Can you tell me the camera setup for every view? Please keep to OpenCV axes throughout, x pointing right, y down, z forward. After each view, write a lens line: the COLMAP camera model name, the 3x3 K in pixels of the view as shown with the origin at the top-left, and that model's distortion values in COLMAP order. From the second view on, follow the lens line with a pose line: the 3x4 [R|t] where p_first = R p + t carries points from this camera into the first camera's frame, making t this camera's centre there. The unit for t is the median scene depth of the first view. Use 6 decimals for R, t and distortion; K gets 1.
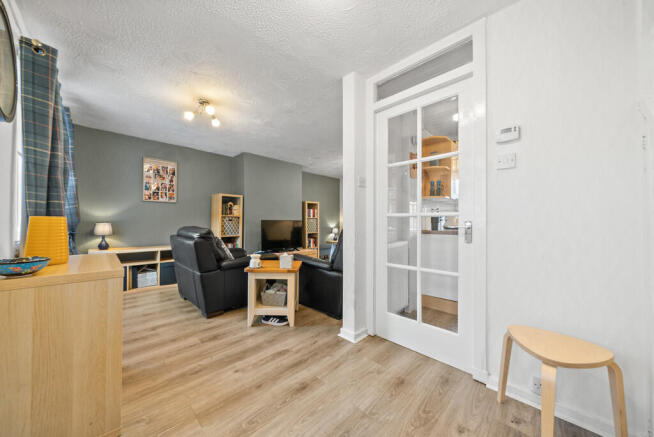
lens RADIAL K [[230.8, 0, 327.4], [0, 230.8, 217.1], [0, 0, 1]] dist [-0.001851, -0.000511]
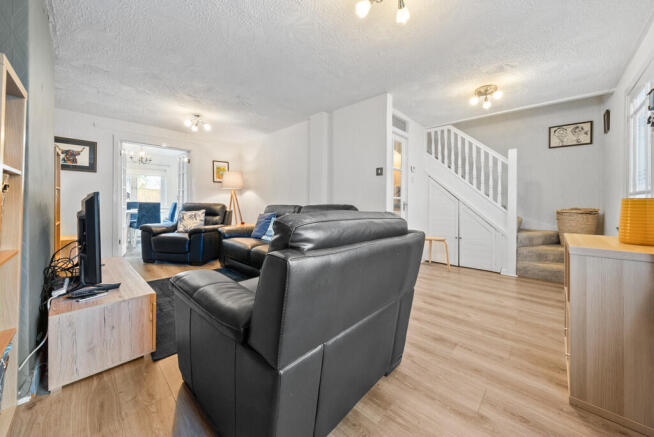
lens RADIAL K [[230.8, 0, 332.9], [0, 230.8, 205.9], [0, 0, 1]] dist [-0.001851, -0.000511]
pose [[-0.017722, -0.005539, 0.999828, -1.494292], [-0.017764, 0.999829, 0.005224, 0.056250], [-0.999685, -0.017668, -0.017818, 1.612871]]
